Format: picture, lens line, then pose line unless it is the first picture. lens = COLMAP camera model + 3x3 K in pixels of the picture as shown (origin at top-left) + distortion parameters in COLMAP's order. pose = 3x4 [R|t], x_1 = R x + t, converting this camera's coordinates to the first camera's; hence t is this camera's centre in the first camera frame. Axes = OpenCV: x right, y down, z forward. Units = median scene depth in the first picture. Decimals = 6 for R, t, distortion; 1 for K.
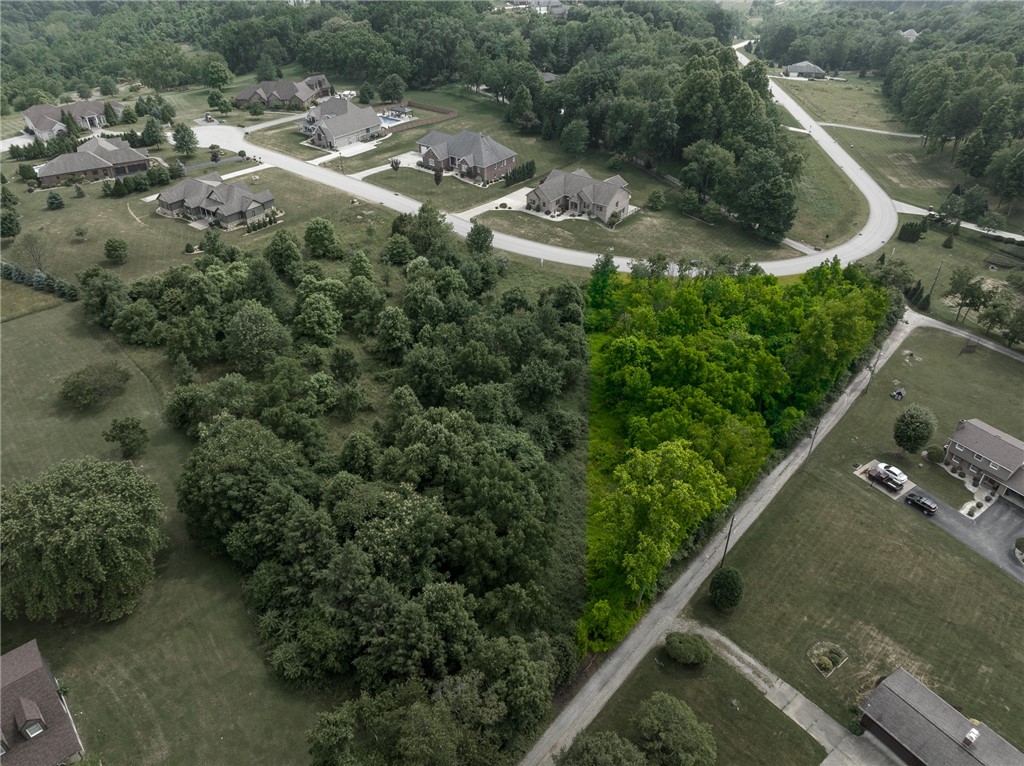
lens RADIAL K [[717.3, 0, 511.8], [0, 717.3, 384.2], [0, 0, 1]] dist [-0.048899, 0.020885]
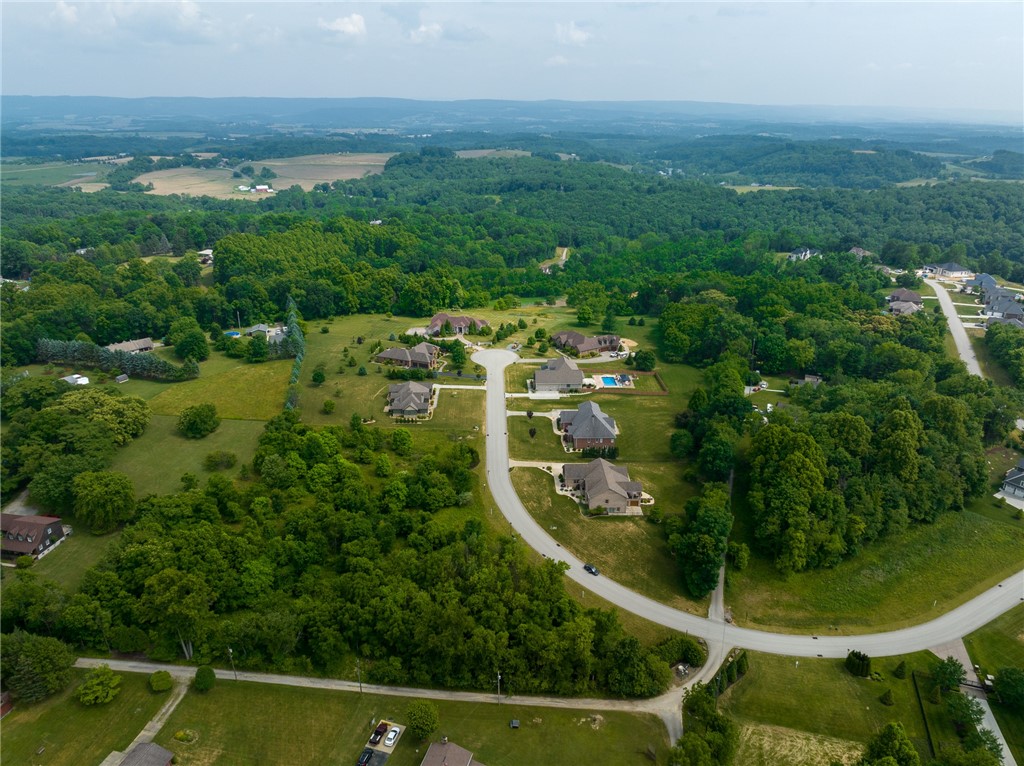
lens RADIAL K [[717.3, 0, 511.1], [0, 717.3, 385.0], [0, 0, 1]] dist [-0.048899, 0.020885]
pose [[0.626305, 0.284017, -0.726000, 1.059783], [-0.454785, 0.889496, -0.044355, -0.366346], [0.633176, 0.357954, 0.686263, -0.002645]]
